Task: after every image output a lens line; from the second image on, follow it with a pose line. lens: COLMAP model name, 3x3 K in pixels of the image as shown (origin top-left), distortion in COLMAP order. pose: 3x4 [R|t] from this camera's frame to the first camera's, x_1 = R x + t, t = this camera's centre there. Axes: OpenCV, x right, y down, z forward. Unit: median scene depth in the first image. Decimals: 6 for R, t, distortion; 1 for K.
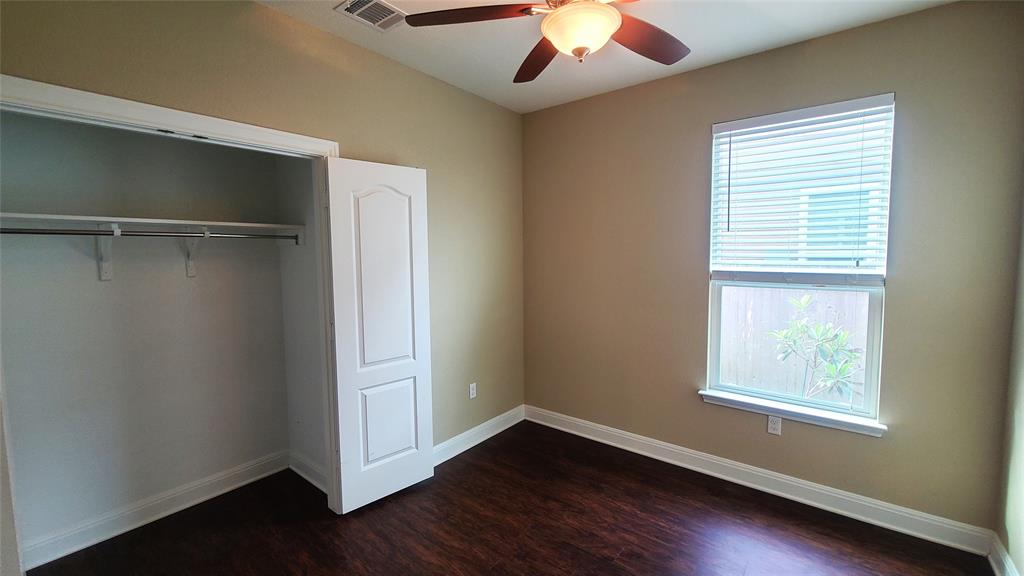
lens RADIAL K [[441.5, 0, 509.2], [0, 441.5, 283.6], [0, 0, 1]] dist [-0.000682, 0.000043]
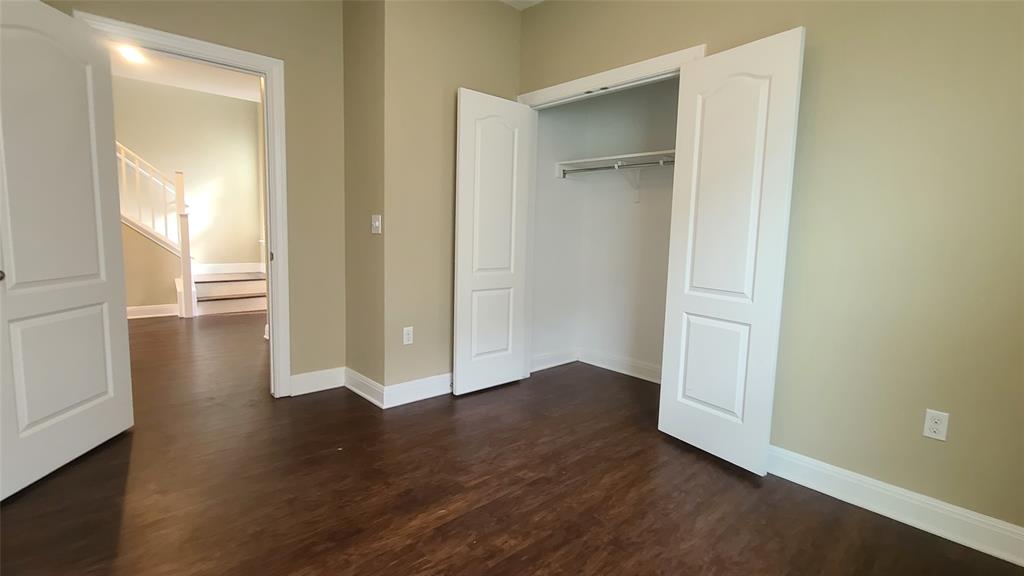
lens RADIAL K [[453.3, 0, 512.0], [0, 453.3, 288.0], [0, 0, 1]] dist [-0.013047, -0.000130]
pose [[-0.151682, 0.128287, -0.980069, 0.627159], [-0.111203, 0.983032, 0.145886, 0.086808], [0.982154, 0.131114, -0.134842, 0.740953]]
